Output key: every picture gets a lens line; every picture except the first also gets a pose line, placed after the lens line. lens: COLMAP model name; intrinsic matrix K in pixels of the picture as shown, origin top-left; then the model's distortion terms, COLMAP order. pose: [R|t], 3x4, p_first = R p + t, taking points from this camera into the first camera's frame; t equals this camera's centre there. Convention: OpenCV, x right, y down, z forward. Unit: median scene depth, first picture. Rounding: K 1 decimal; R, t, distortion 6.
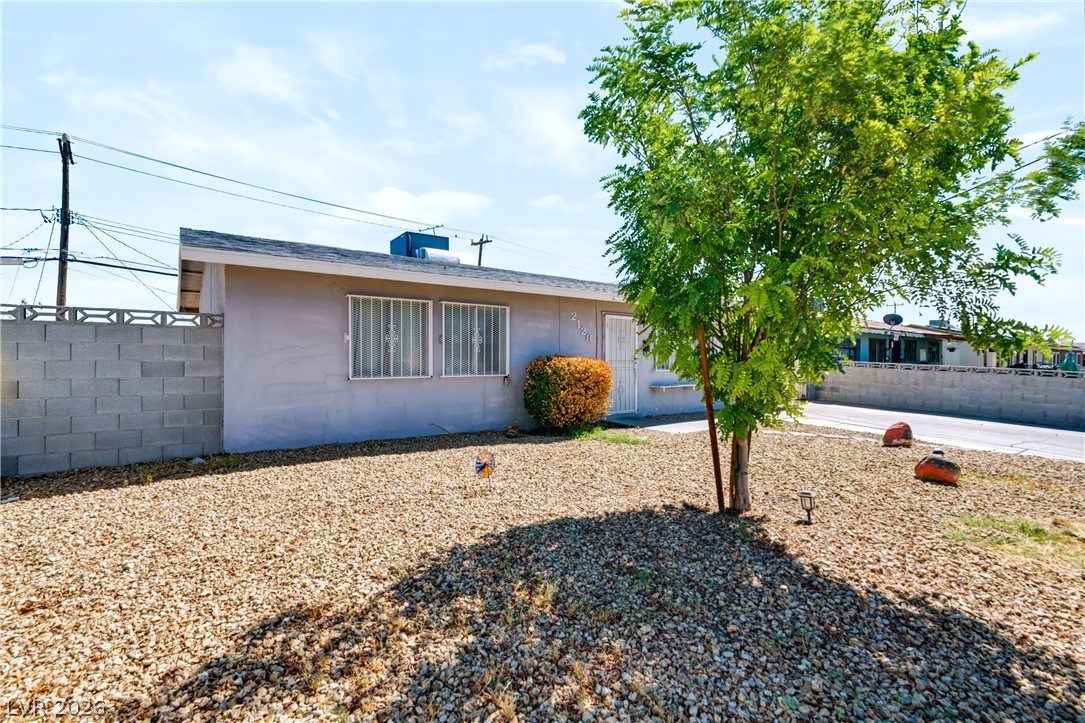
lens RADIAL K [[518.5, 0, 542.6], [0, 518.5, 358.7], [0, 0, 1]] dist [-0.006524, 0.000303]
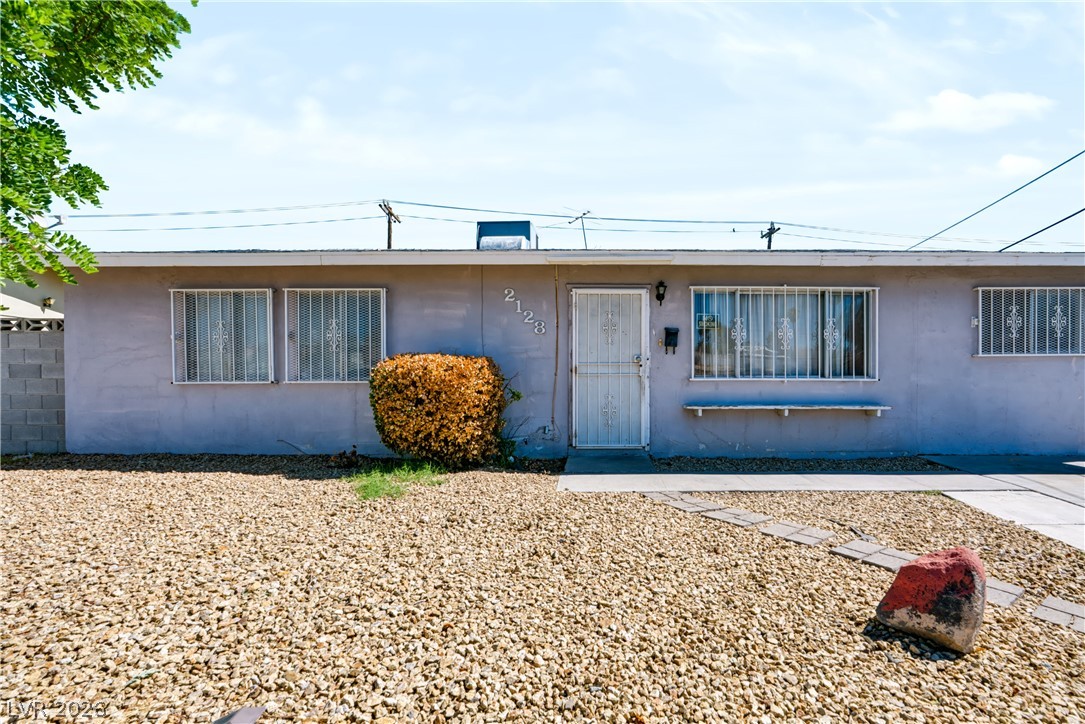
lens RADIAL K [[518.5, 0, 542.2], [0, 518.5, 371.1], [0, 0, 1]] dist [-0.006524, 0.000303]
pose [[0.789733, -0.006347, -0.613417, 0.698324], [0.004511, 0.999980, -0.004539, 0.025938], [0.613434, 0.000817, 0.789746, 0.698871]]
